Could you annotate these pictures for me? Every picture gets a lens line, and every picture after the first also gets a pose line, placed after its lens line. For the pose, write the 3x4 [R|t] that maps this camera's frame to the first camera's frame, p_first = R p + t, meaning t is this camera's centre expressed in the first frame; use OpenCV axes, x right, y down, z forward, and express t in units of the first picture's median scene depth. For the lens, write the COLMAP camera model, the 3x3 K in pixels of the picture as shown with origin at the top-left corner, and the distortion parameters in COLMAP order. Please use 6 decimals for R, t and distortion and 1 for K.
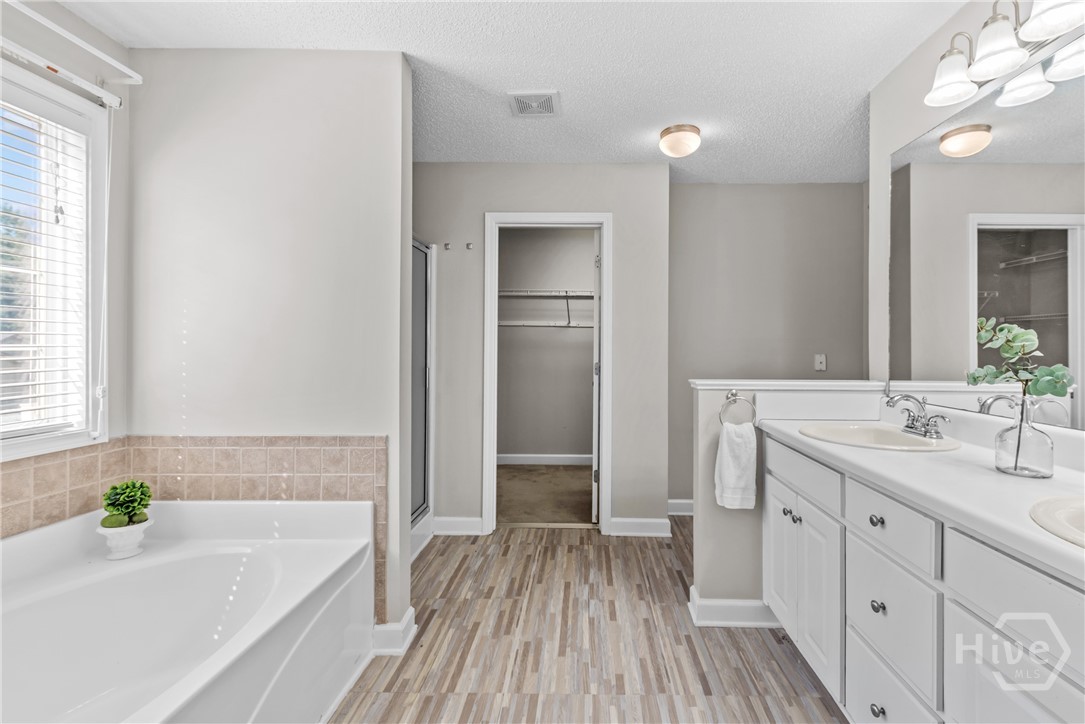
lens RADIAL K [[474.7, 0, 591.9], [0, 474.7, 350.4], [0, 0, 1]] dist [-0.000504, -0.000131]
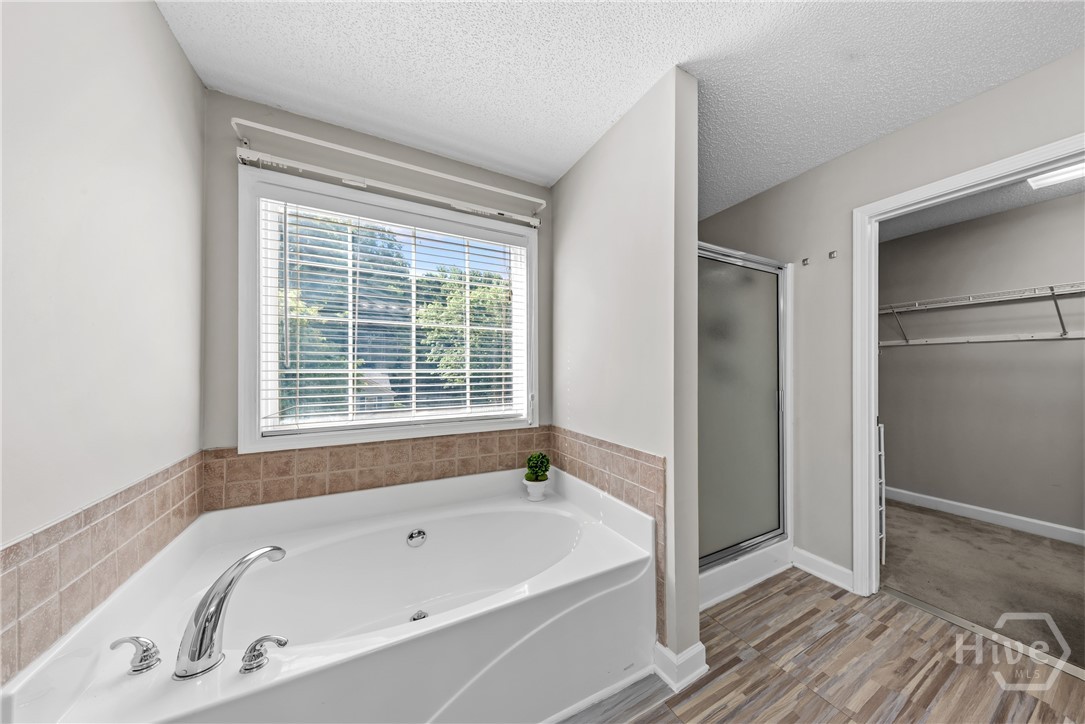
lens RADIAL K [[355.7, 0, 574.2], [0, 355.7, 368.4], [0, 0, 1]] dist [0.000345, -0.000177]
pose [[0.508009, -0.011768, -0.861271, 0.116724], [-0.001629, 0.999892, -0.014622, 0.004192], [0.861350, 0.008831, 0.507935, 0.448700]]
